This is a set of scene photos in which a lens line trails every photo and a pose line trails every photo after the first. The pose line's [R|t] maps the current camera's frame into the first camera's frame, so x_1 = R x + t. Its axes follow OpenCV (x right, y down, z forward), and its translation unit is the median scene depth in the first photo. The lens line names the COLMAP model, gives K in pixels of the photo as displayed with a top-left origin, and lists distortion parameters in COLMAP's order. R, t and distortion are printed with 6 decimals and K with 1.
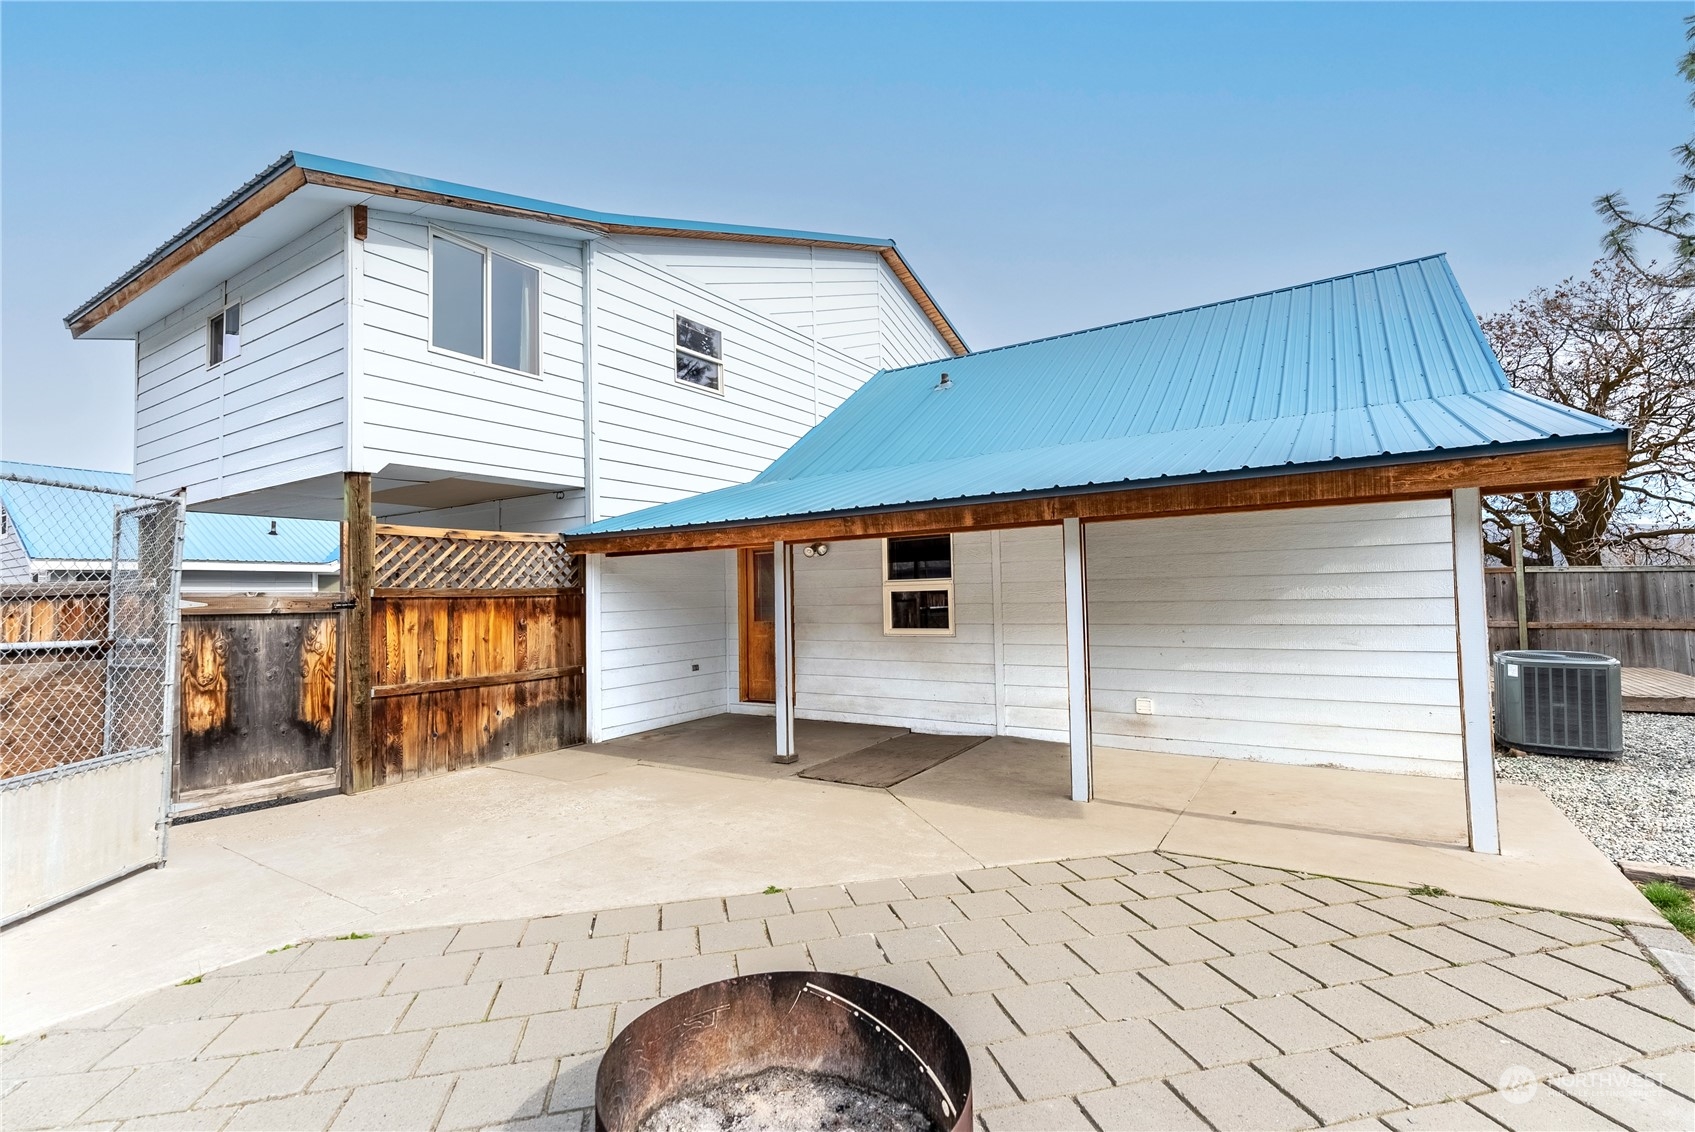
lens RADIAL K [[771.0, 0, 846.1], [0, 771.0, 555.0], [0, 0, 1]] dist [-0.002201, 0.000902]
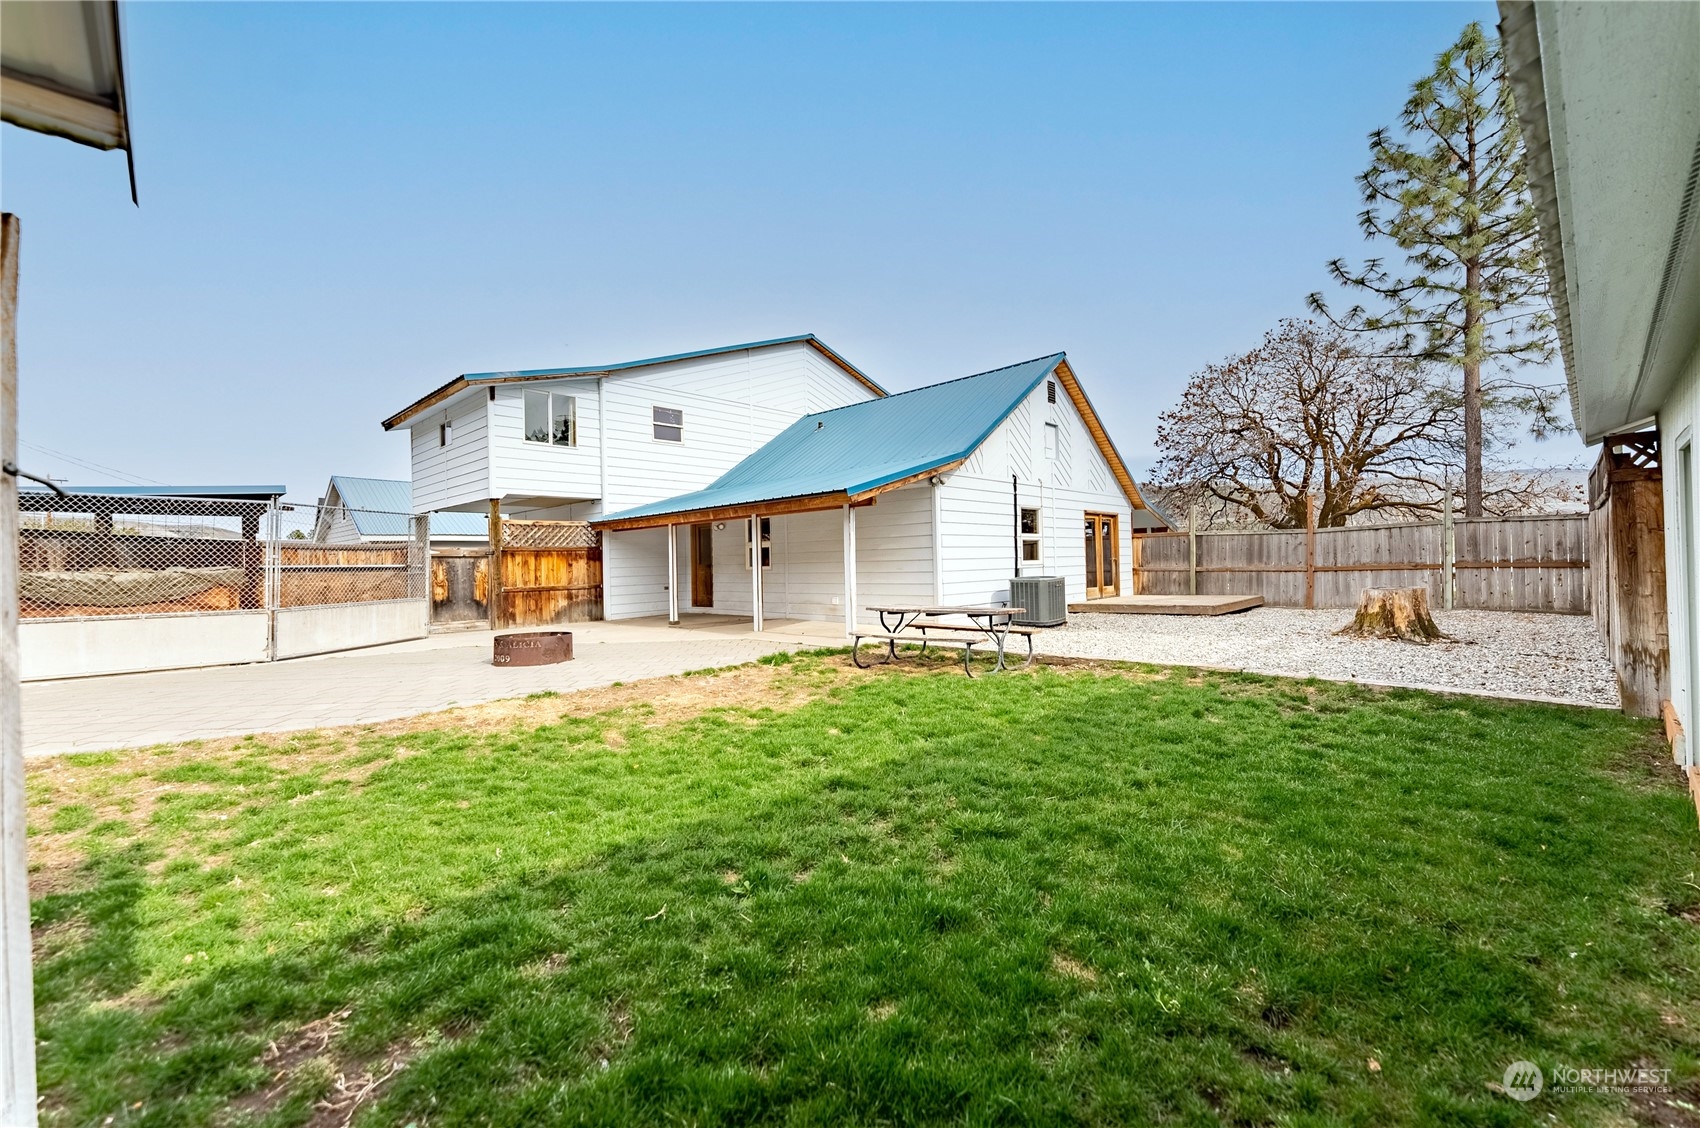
lens RADIAL K [[693.3, 0, 845.8], [0, 693.3, 547.7], [0, 0, 1]] dist [0.003143, 0.001249]
pose [[0.983073, -0.005536, -0.183130, 0.707566], [0.011844, 0.999373, 0.033373, -0.010726], [0.182831, -0.034977, 0.982522, -0.785774]]
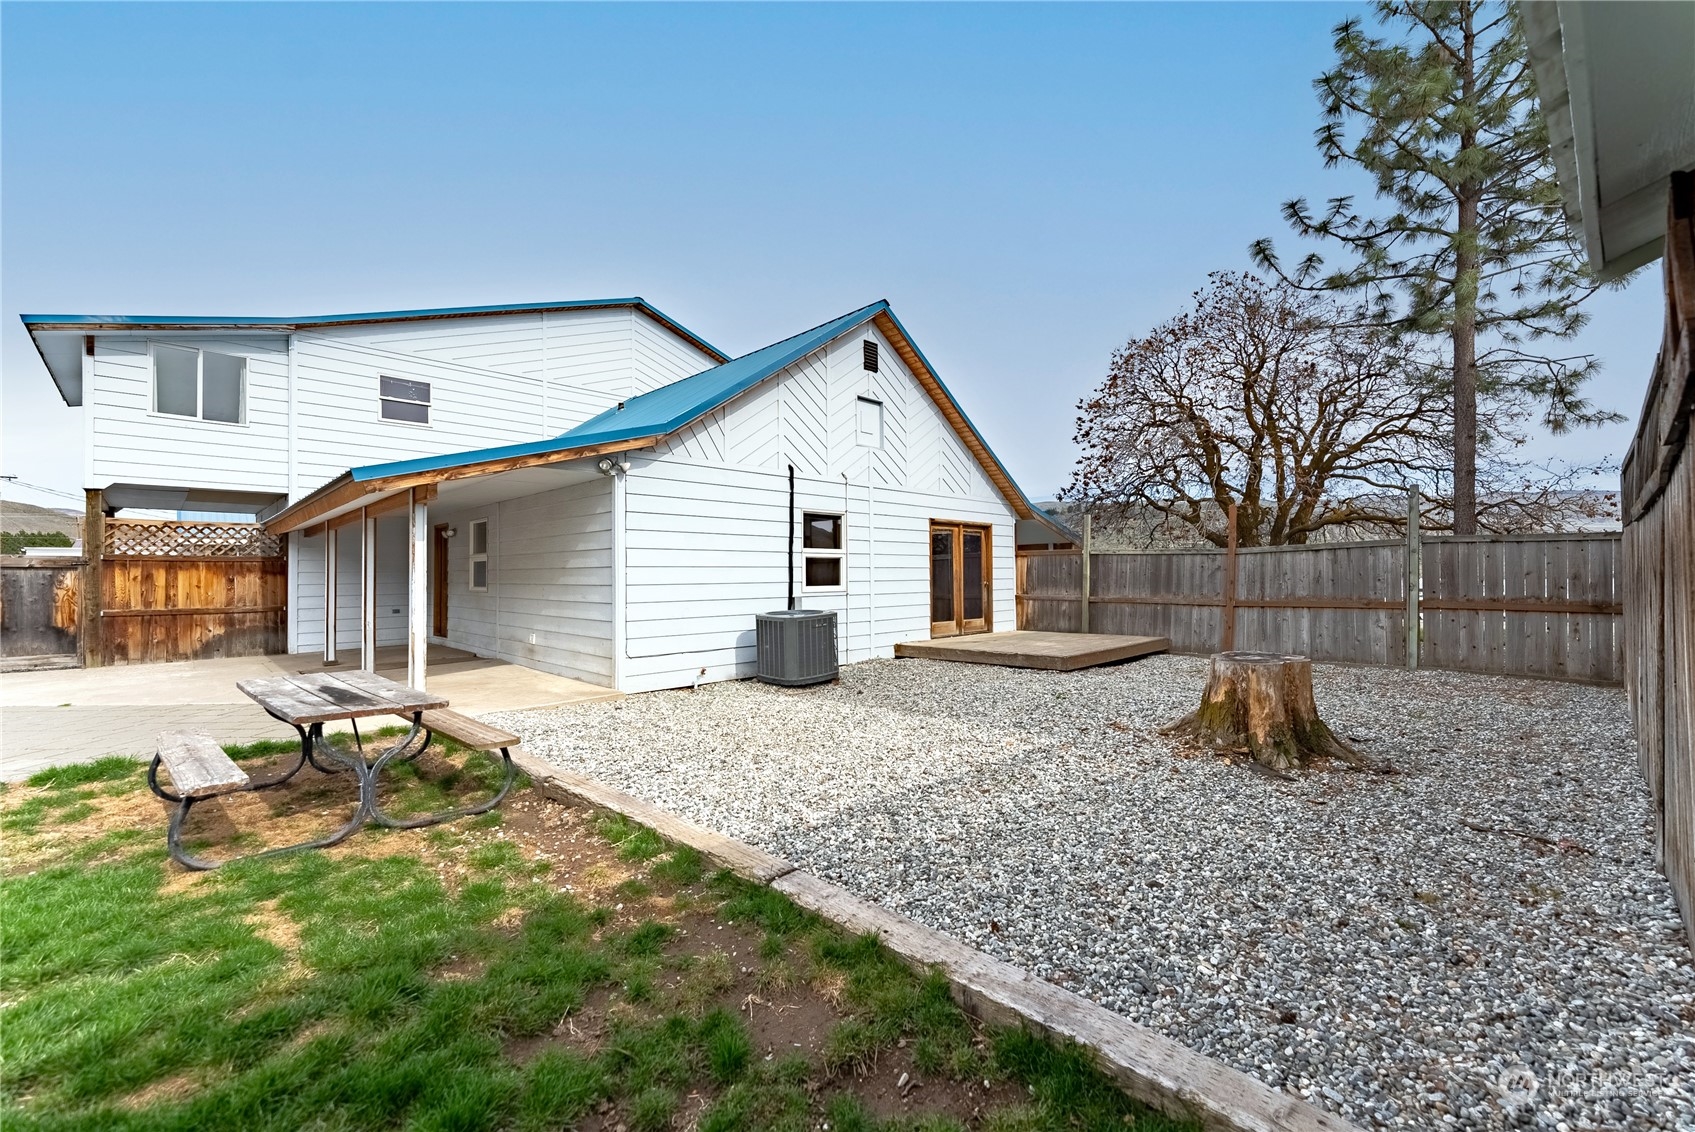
lens RADIAL K [[690.4, 0, 843.7], [0, 690.4, 558.2], [0, 0, 1]] dist [0.003821, -0.000507]
pose [[0.977752, 0.010535, -0.209499, 1.166207], [-0.003912, 0.999480, 0.032001, -0.004850], [0.209727, -0.030469, 0.977285, -0.164607]]
